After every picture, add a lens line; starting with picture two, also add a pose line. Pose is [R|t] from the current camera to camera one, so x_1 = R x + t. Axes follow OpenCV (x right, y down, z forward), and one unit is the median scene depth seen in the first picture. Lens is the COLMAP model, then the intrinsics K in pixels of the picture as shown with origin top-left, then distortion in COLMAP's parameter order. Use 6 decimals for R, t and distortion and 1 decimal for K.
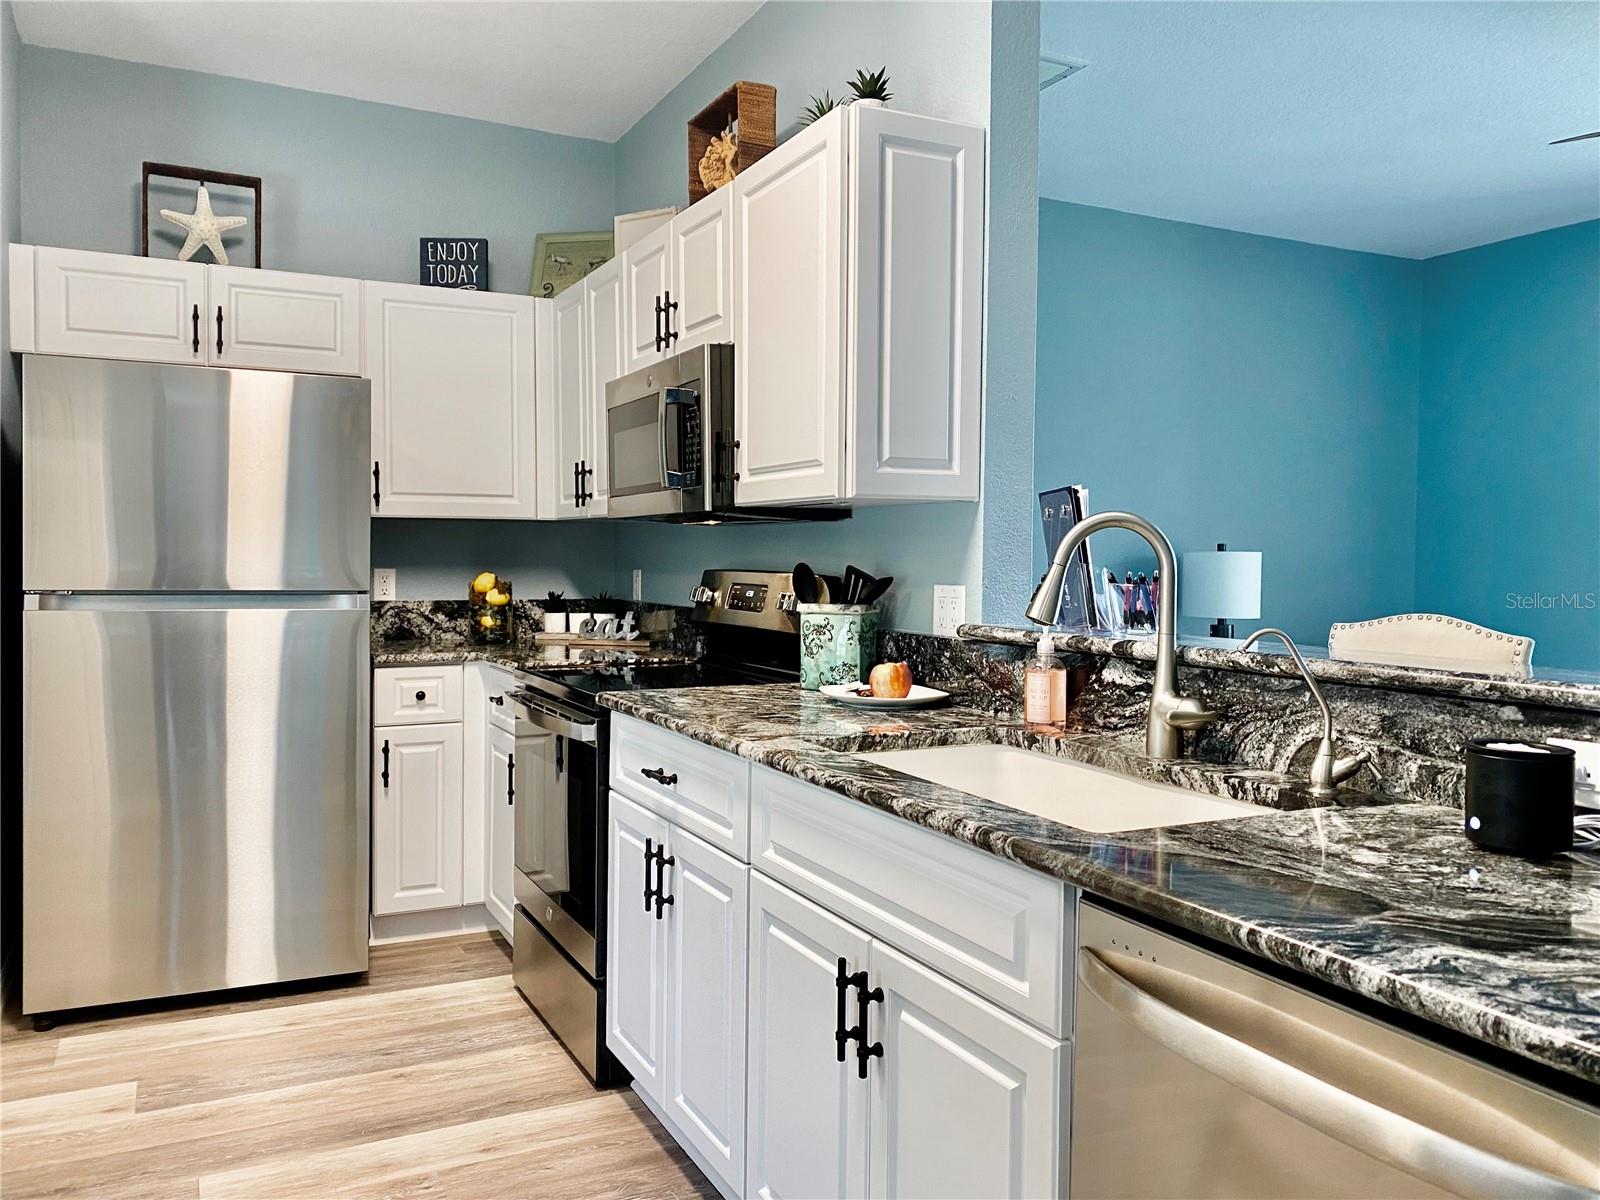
lens RADIAL K [[1240.3, 0, 800.0], [0, 1240.3, 600.0], [0, 0, 1]] dist [0.085843, -0.143464]
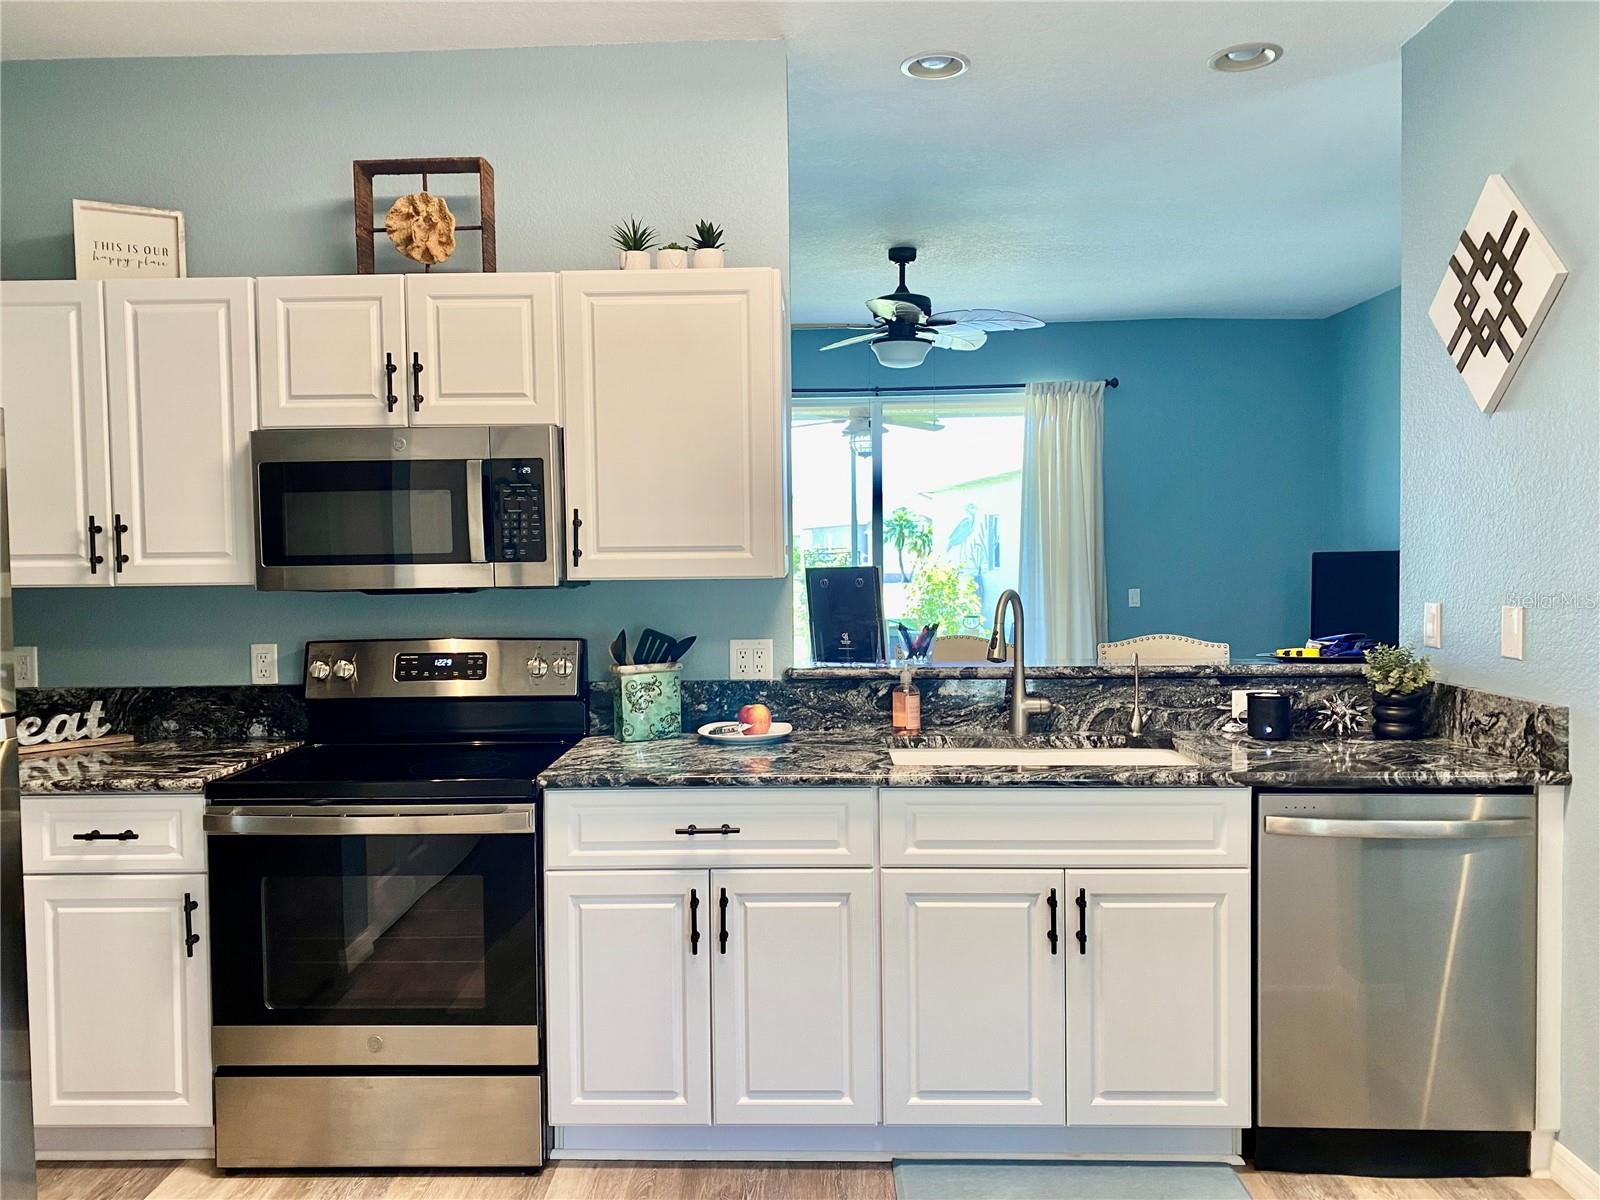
lens RADIAL K [[1240.3, 0, 800.0], [0, 1240.3, 600.0], [0, 0, 1]] dist [0.085843, -0.143464]
pose [[0.462245, -0.051506, 0.885255, -0.959840], [0.048396, 0.998289, 0.032812, -0.089921], [-0.885431, 0.027676, 0.463947, 0.357364]]
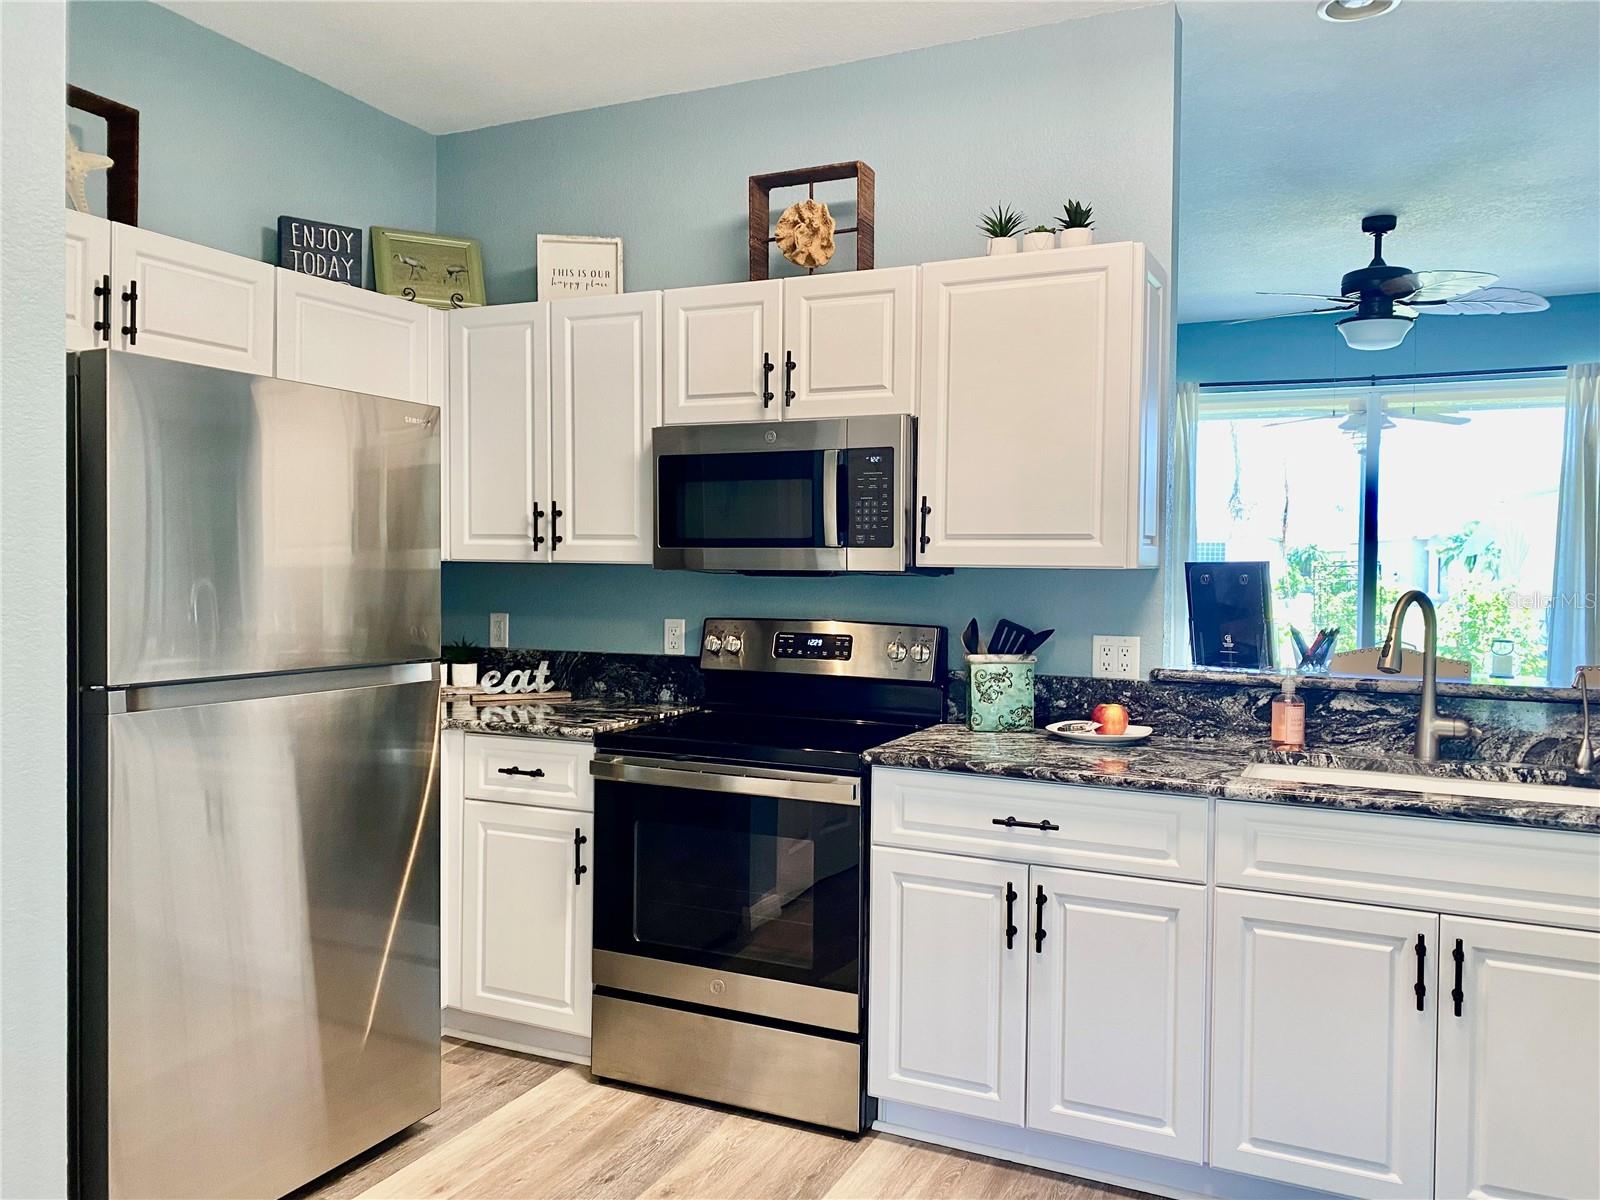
lens RADIAL K [[1240.3, 0, 800.0], [0, 1240.3, 600.0], [0, 0, 1]] dist [0.085843, -0.143464]
pose [[0.780626, -0.020768, 0.624653, -0.860274], [0.019041, 0.999774, 0.009445, -0.062913], [-0.624708, 0.004520, 0.780846, 0.238668]]
